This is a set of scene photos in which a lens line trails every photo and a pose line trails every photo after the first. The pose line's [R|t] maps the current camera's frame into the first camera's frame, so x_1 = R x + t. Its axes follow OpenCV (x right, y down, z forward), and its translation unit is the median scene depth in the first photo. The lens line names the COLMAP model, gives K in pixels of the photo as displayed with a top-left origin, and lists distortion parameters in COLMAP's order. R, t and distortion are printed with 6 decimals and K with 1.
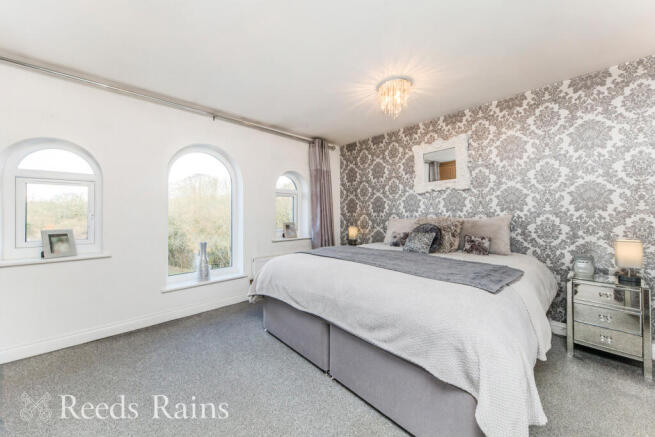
lens RADIAL K [[241.8, 0, 329.1], [0, 241.8, 215.1], [0, 0, 1]] dist [0.000775, -0.000250]
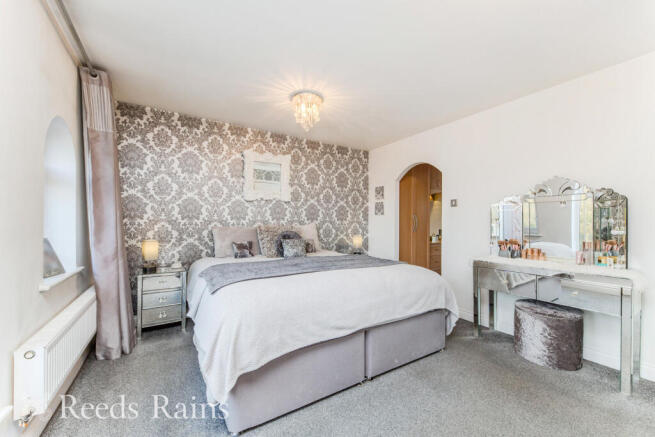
lens RADIAL K [[228.3, 0, 327.4], [0, 228.3, 223.5], [0, 0, 1]] dist [0.000154, 0.000010]
pose [[0.225561, 0.000242, 0.974229, -0.473501], [-0.003551, 0.999994, 0.000574, 0.000955], [-0.974223, -0.003588, 0.225560, 0.522241]]
